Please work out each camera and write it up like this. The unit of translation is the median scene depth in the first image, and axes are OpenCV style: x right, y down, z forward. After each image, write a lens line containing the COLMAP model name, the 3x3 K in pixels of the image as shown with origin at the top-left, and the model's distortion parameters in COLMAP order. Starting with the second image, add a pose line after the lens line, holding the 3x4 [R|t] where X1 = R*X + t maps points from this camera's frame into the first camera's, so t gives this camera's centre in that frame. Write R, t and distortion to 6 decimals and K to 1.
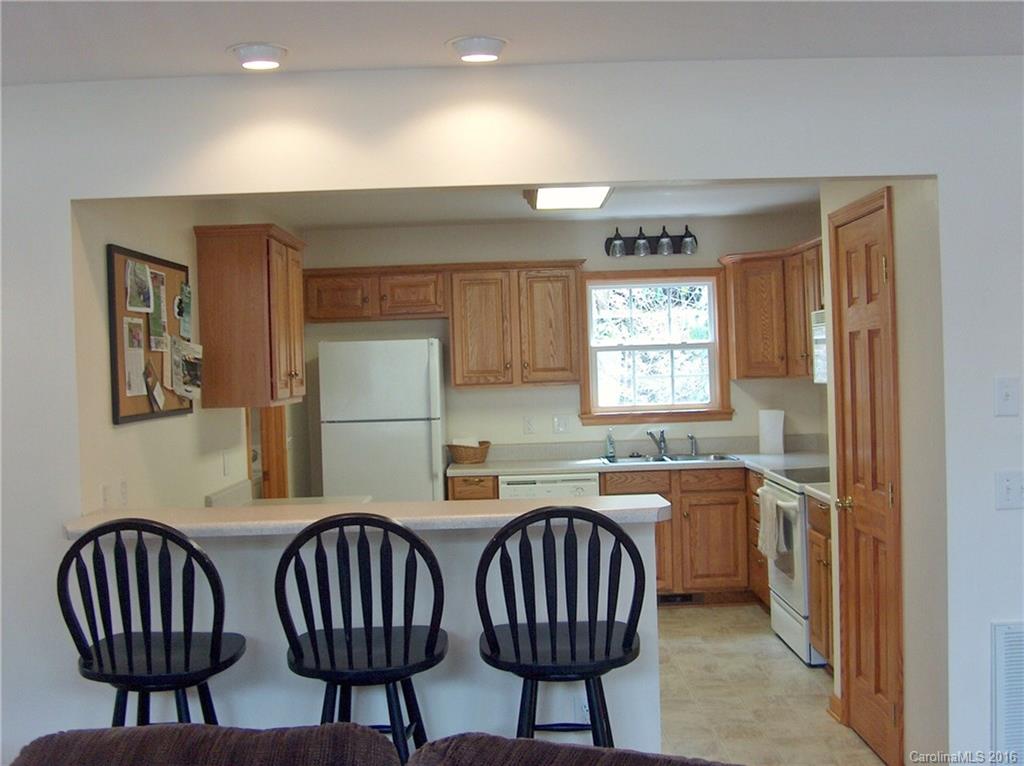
lens RADIAL K [[1197.9, 0, 512.0], [0, 1197.9, 383.0], [0, 0, 1]] dist [-0.073118, -0.015103]
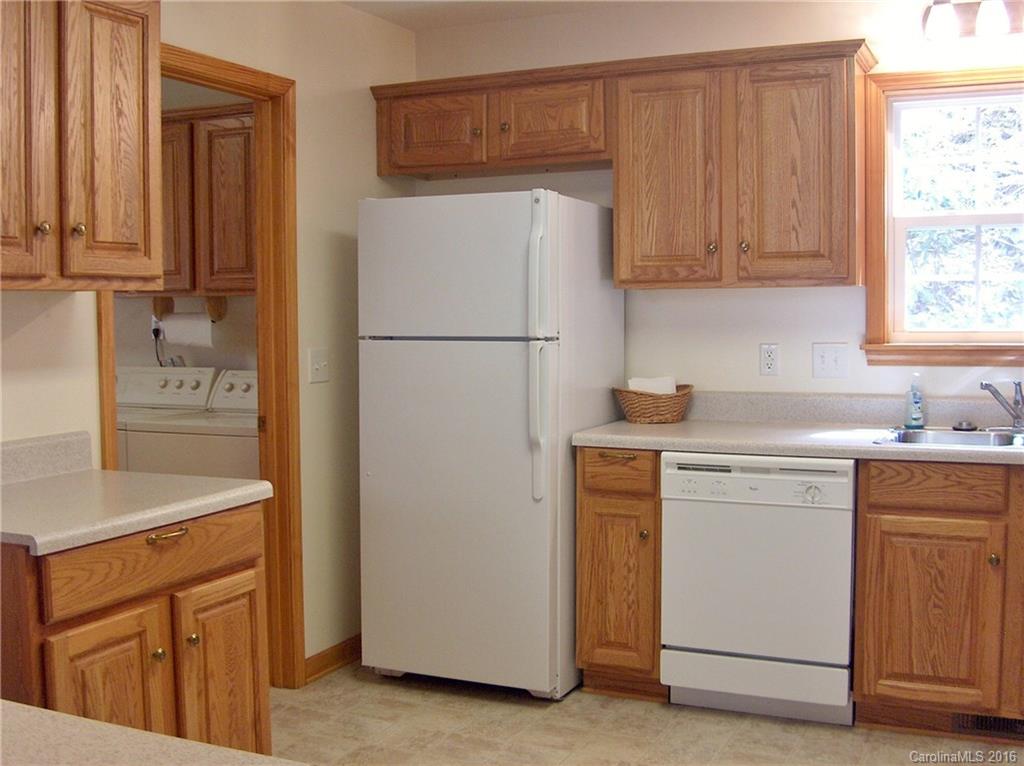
lens RADIAL K [[1197.9, 0, 512.0], [0, 1197.9, 383.0], [0, 0, 1]] dist [-0.073118, -0.015103]
pose [[0.913397, 0.049720, -0.404023, 0.134551], [-0.026562, 0.997677, 0.062727, 0.015213], [0.406203, -0.046563, 0.912596, 0.470305]]
